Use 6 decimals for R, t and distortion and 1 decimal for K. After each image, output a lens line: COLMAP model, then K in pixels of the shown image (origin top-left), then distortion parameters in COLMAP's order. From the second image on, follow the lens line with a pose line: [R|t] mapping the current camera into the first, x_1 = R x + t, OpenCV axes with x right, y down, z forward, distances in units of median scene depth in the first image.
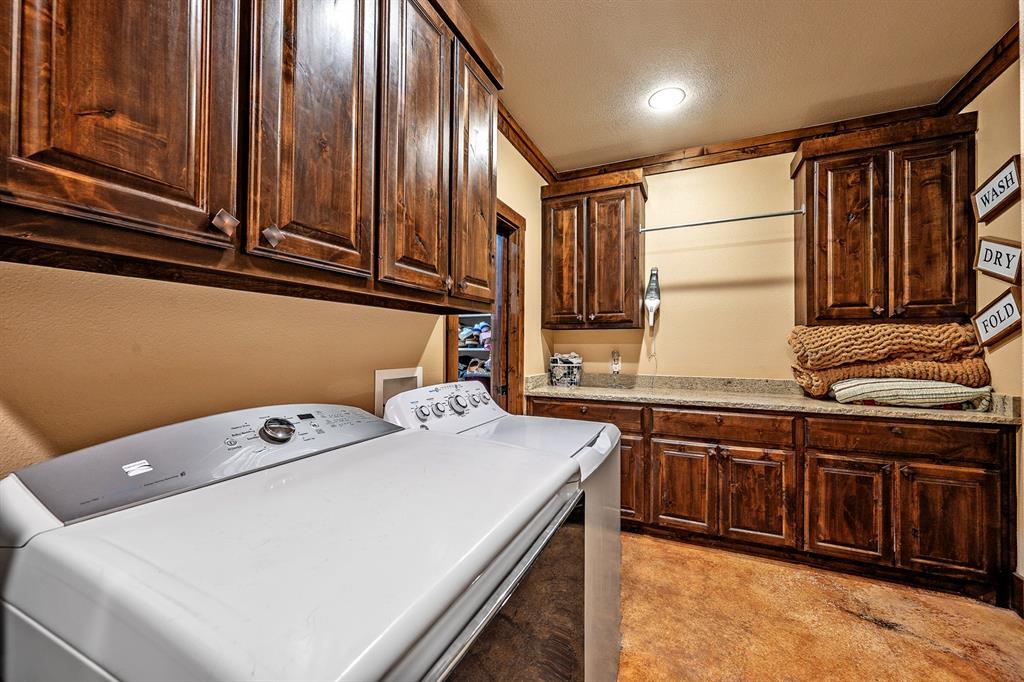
lens RADIAL K [[405.7, 0, 510.2], [0, 405.7, 342.8], [0, 0, 1]] dist [0.001246, 0.000151]
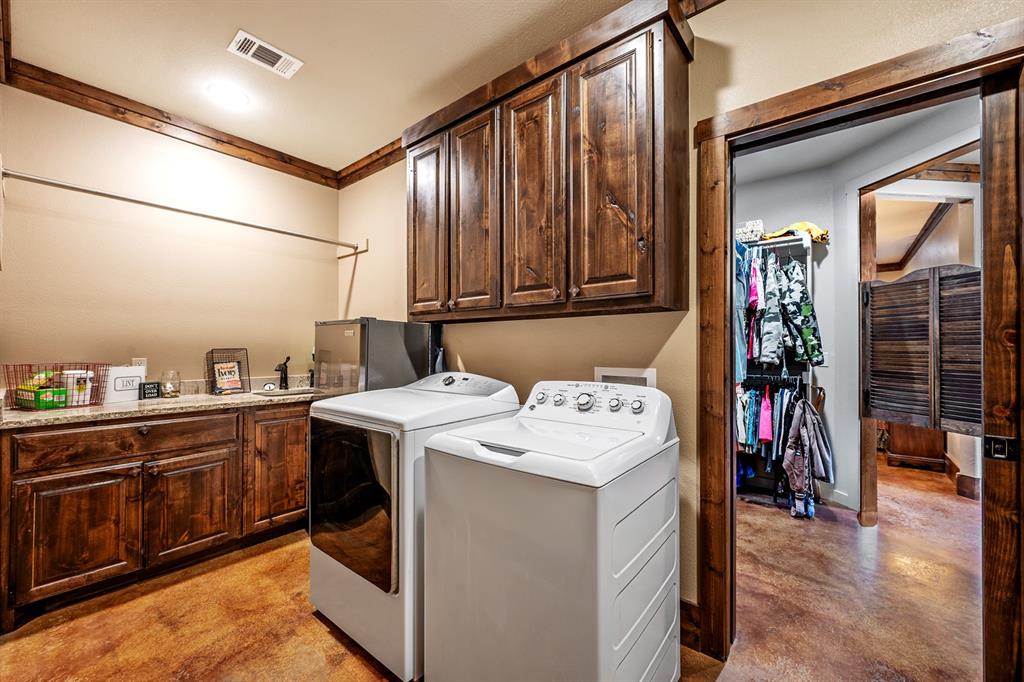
lens RADIAL K [[405.7, 0, 511.2], [0, 405.7, 343.3], [0, 0, 1]] dist [0.001246, 0.000151]
pose [[-0.242082, -0.014553, -0.970147, 1.164177], [0.004981, 0.999856, -0.016242, 0.018413], [0.970243, -0.008764, -0.241974, 1.312149]]
